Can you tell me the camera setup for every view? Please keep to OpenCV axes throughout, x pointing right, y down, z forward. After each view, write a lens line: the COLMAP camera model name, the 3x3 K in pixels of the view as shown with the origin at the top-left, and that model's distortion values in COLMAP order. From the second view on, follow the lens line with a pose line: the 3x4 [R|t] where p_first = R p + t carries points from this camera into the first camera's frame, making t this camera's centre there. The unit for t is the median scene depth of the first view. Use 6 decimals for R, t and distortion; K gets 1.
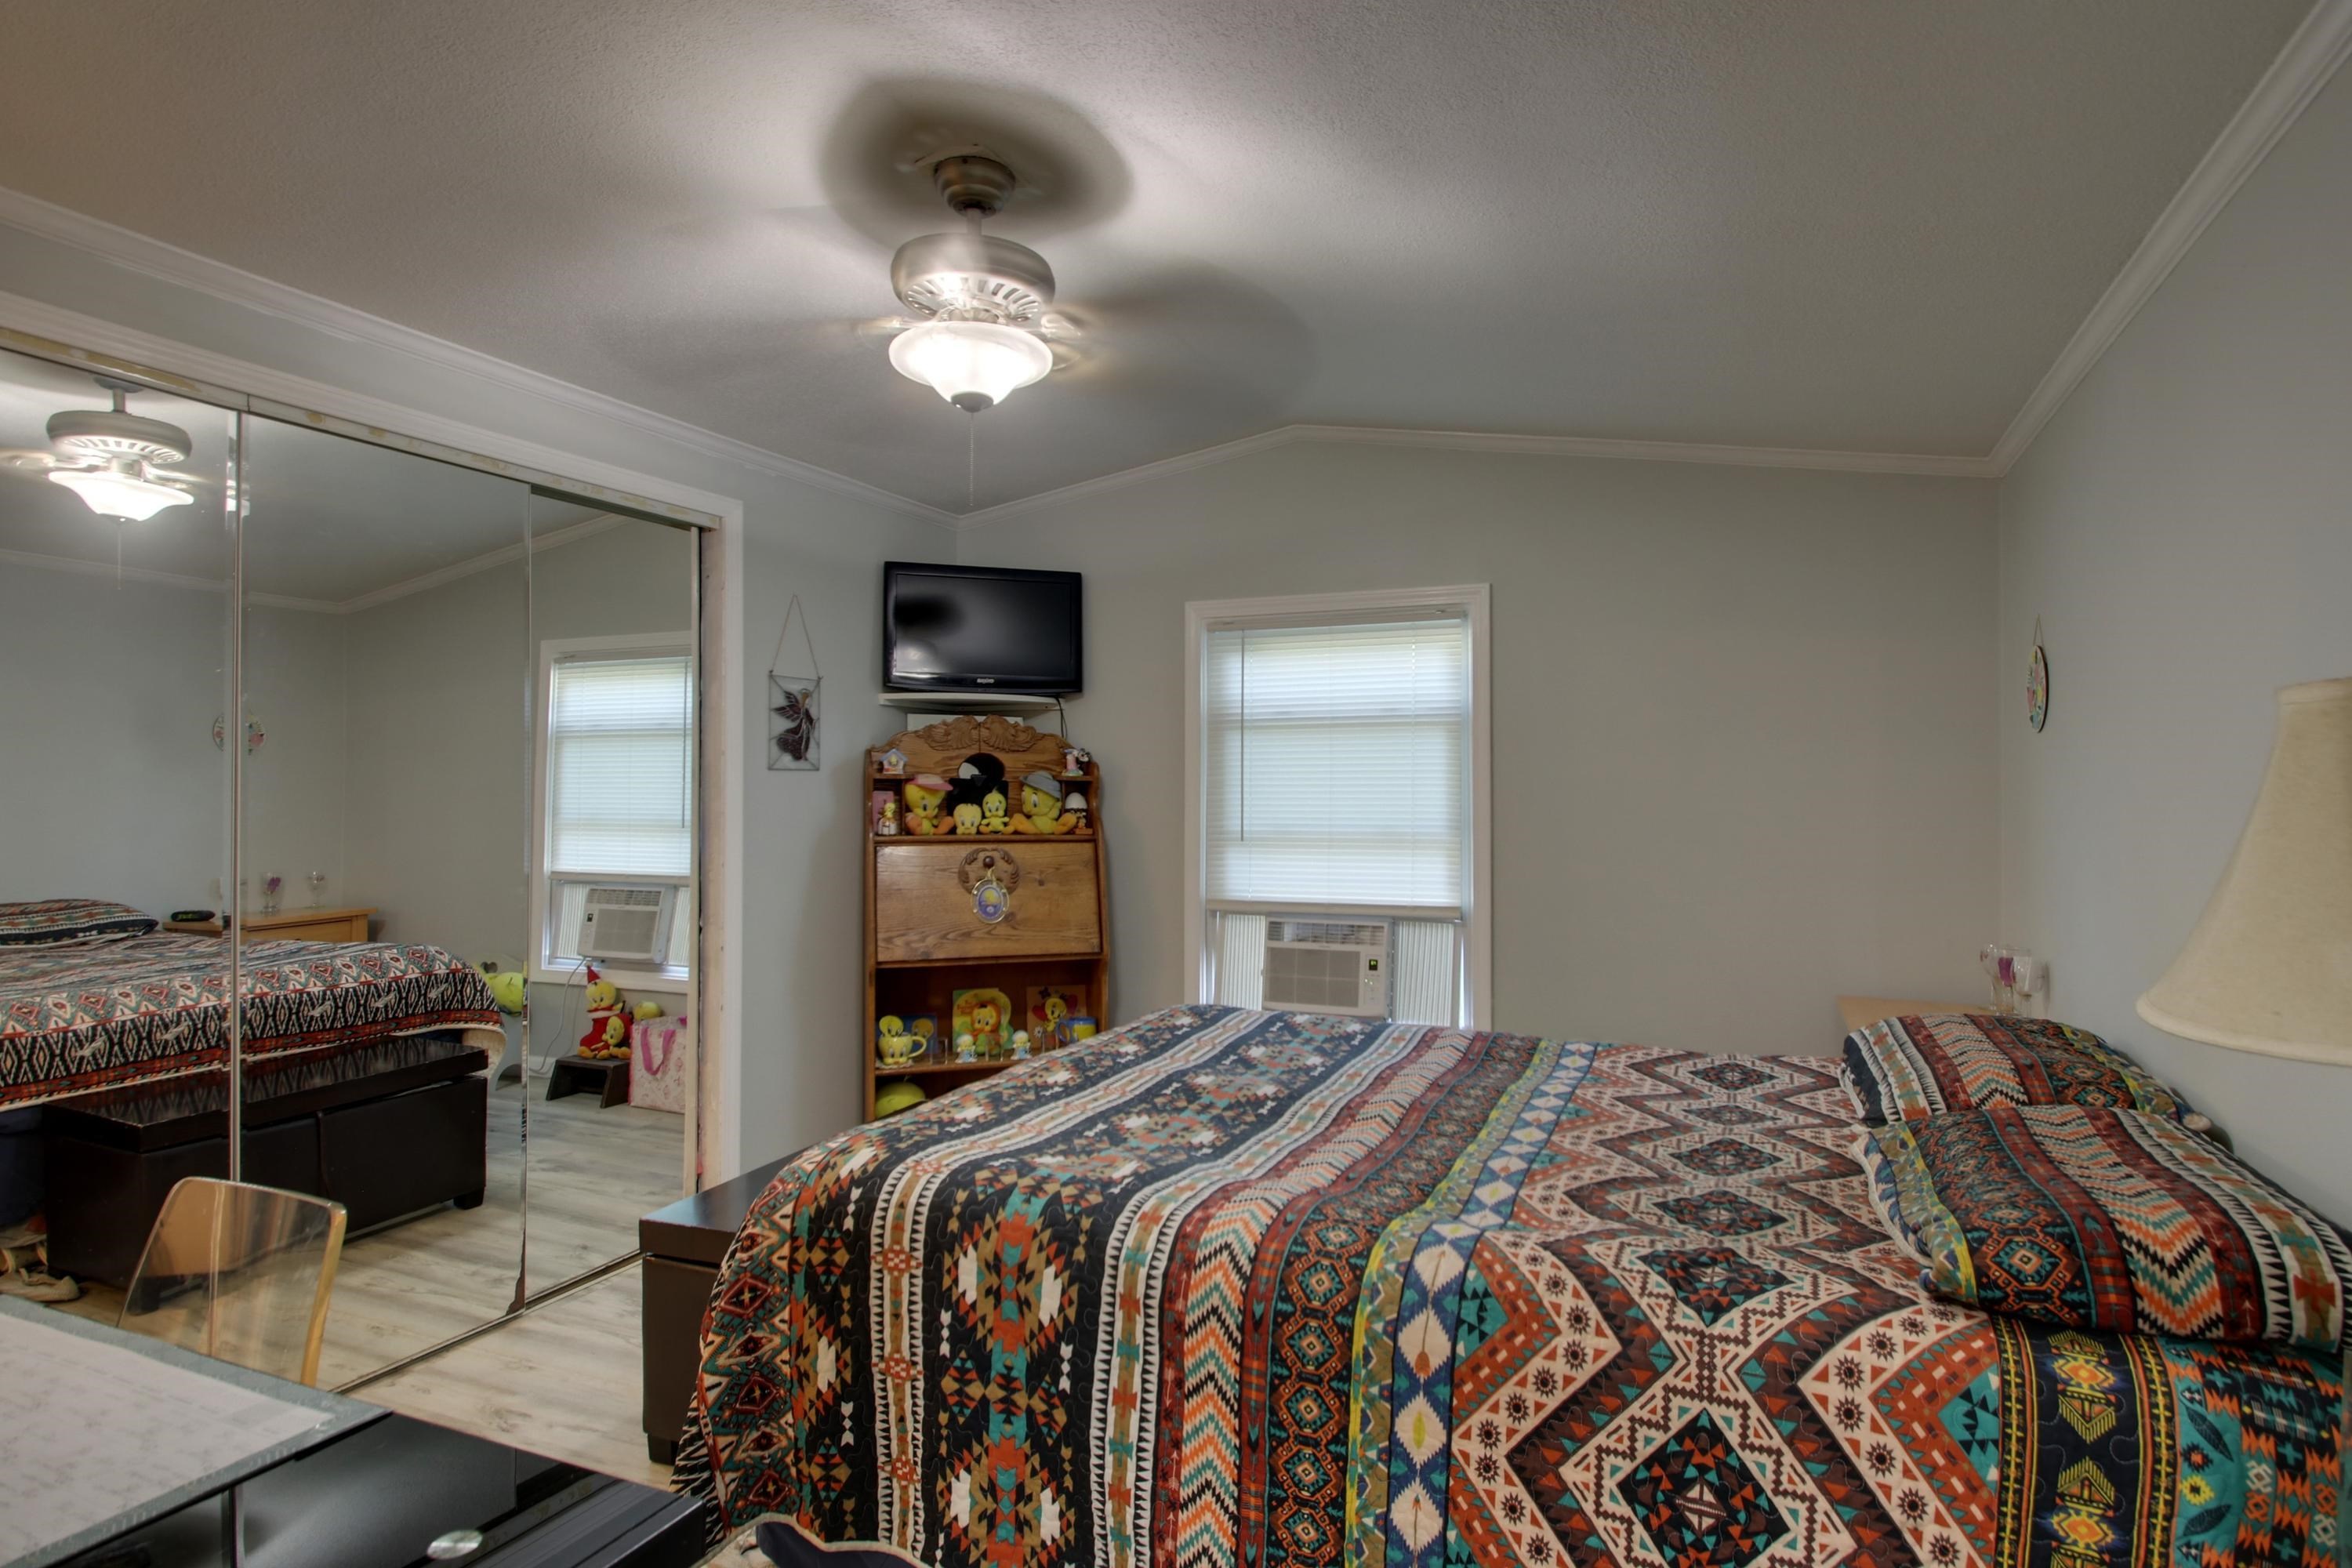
lens RADIAL K [[1150.2, 0, 1170.5], [0, 1150.2, 789.8], [0, 0, 1]] dist [0.003393, -0.006018]
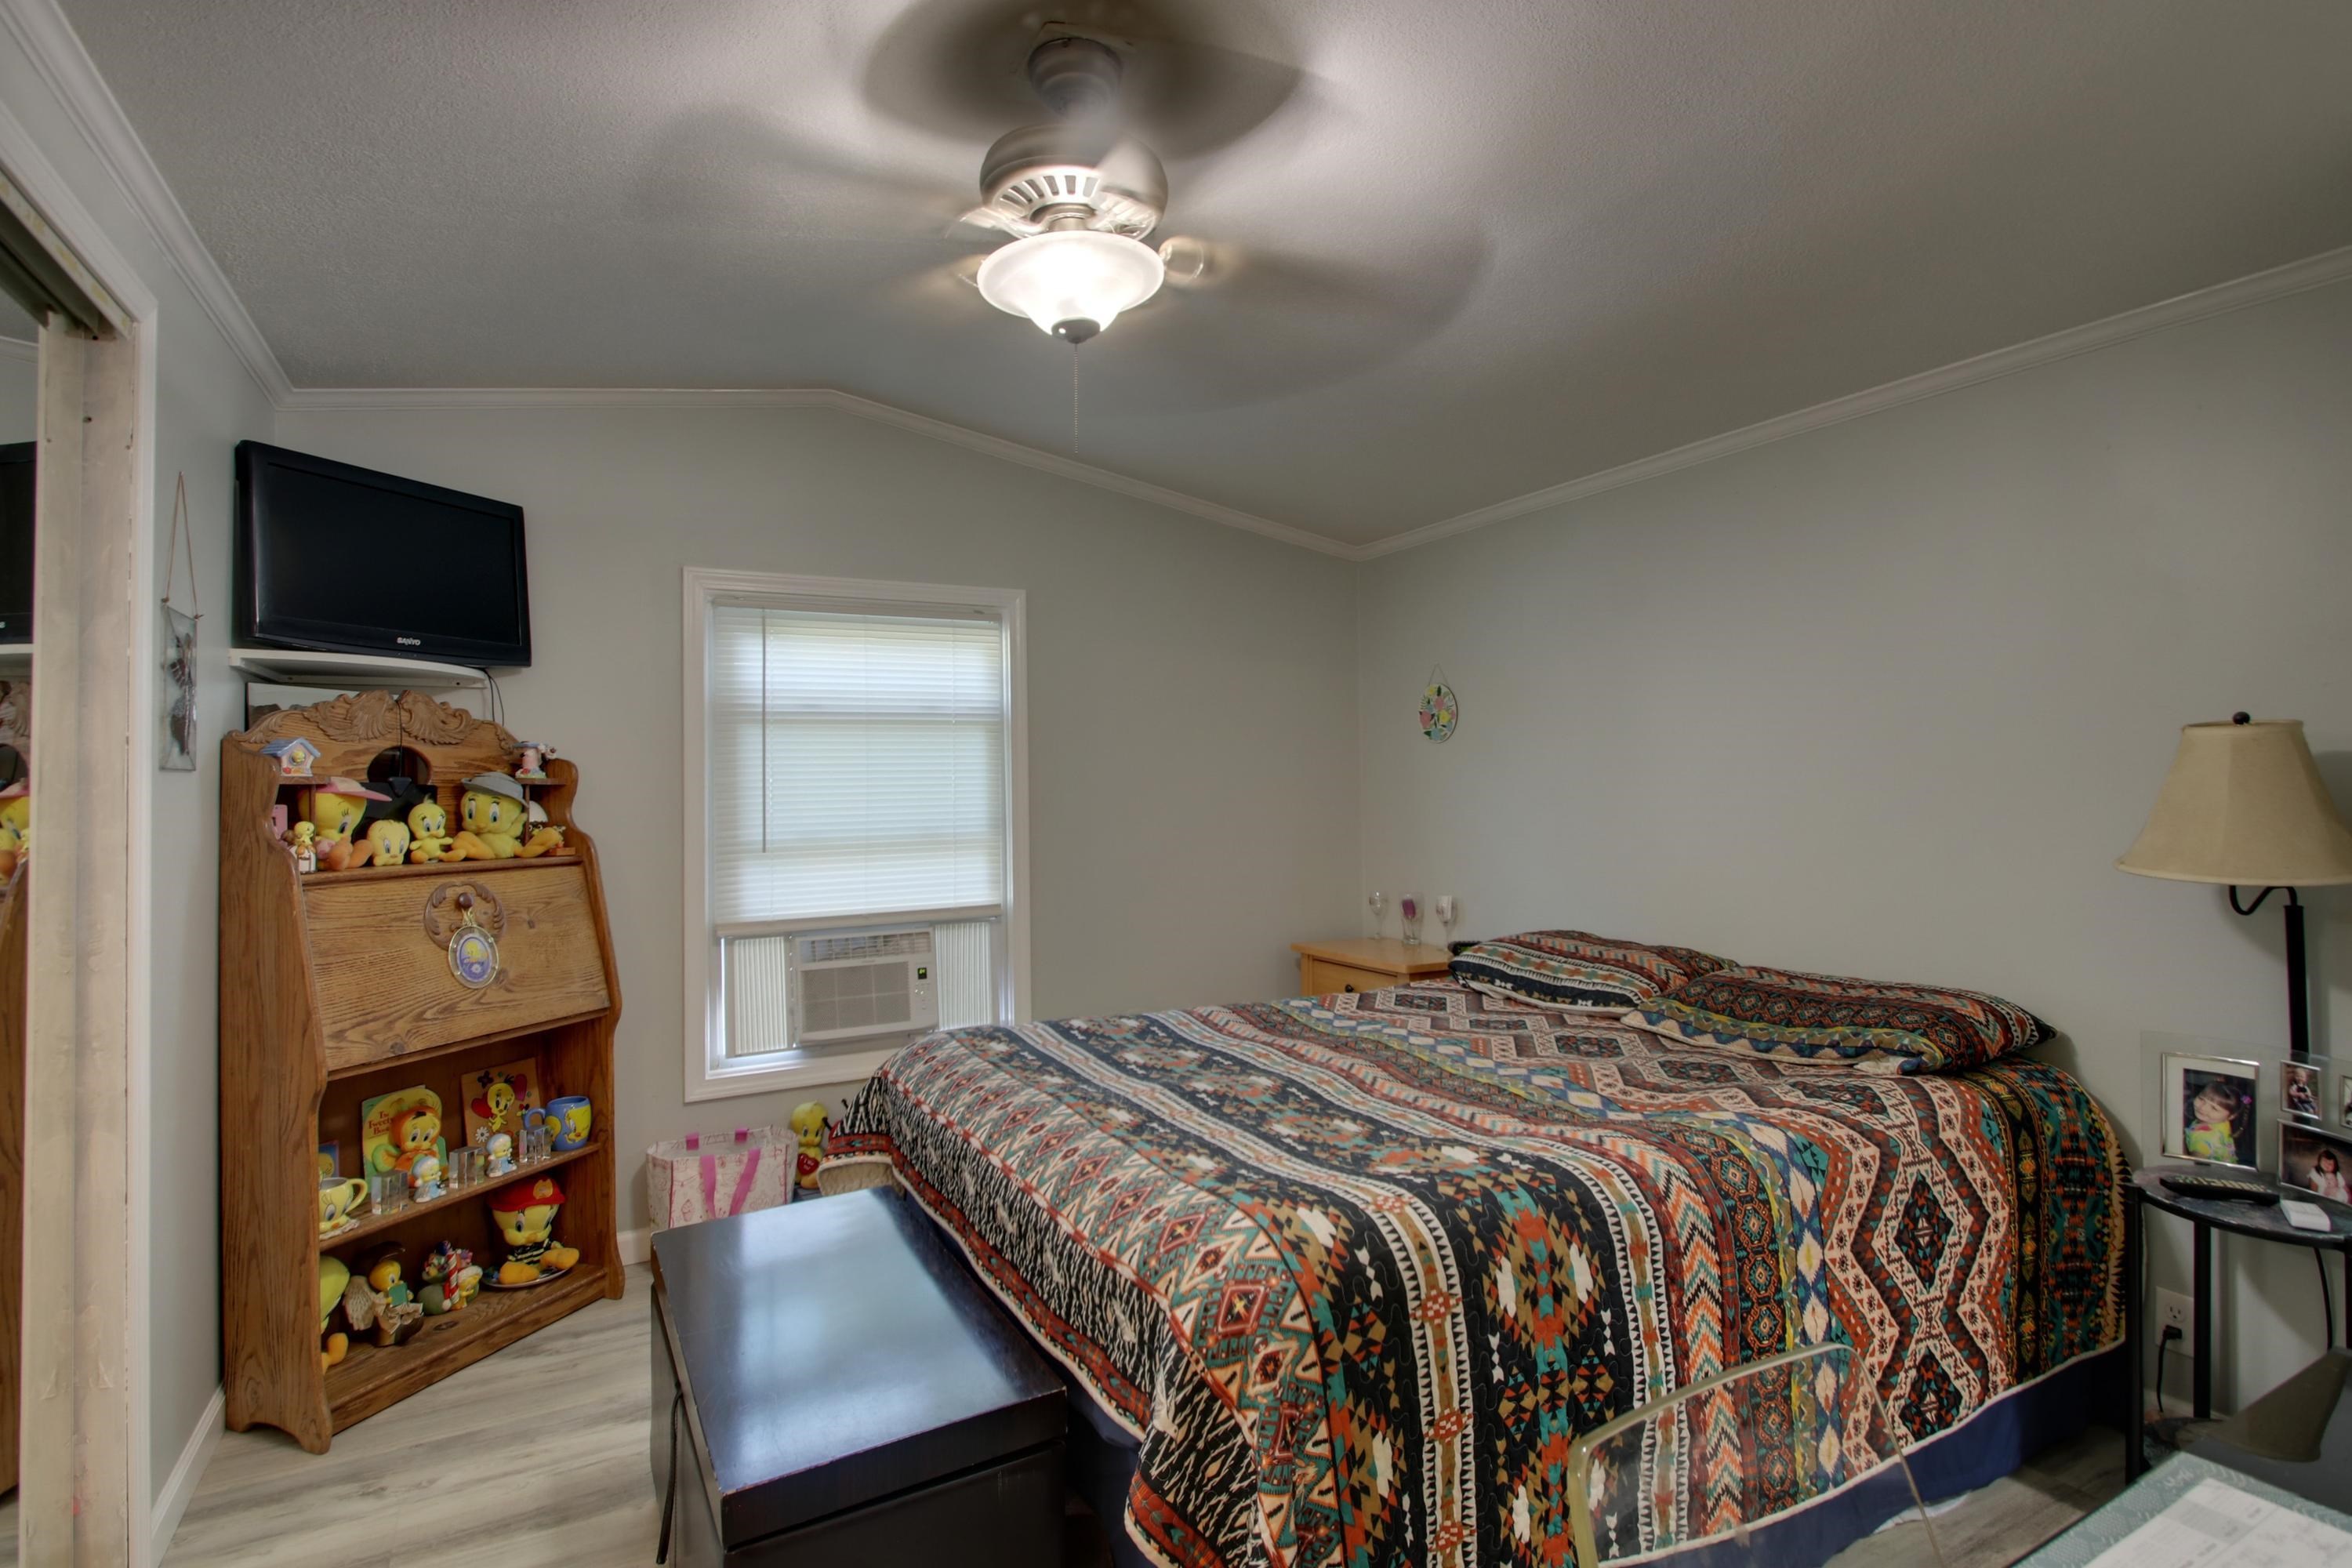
lens RADIAL K [[1150.2, 0, 1165.3], [0, 1150.2, 772.5], [0, 0, 1]] dist [0.003393, -0.006018]
pose [[0.652245, -0.003071, 0.758002, -0.481409], [0.016561, 0.999811, -0.010200, -0.002019], [-0.757827, 0.019207, 0.652172, 0.256465]]
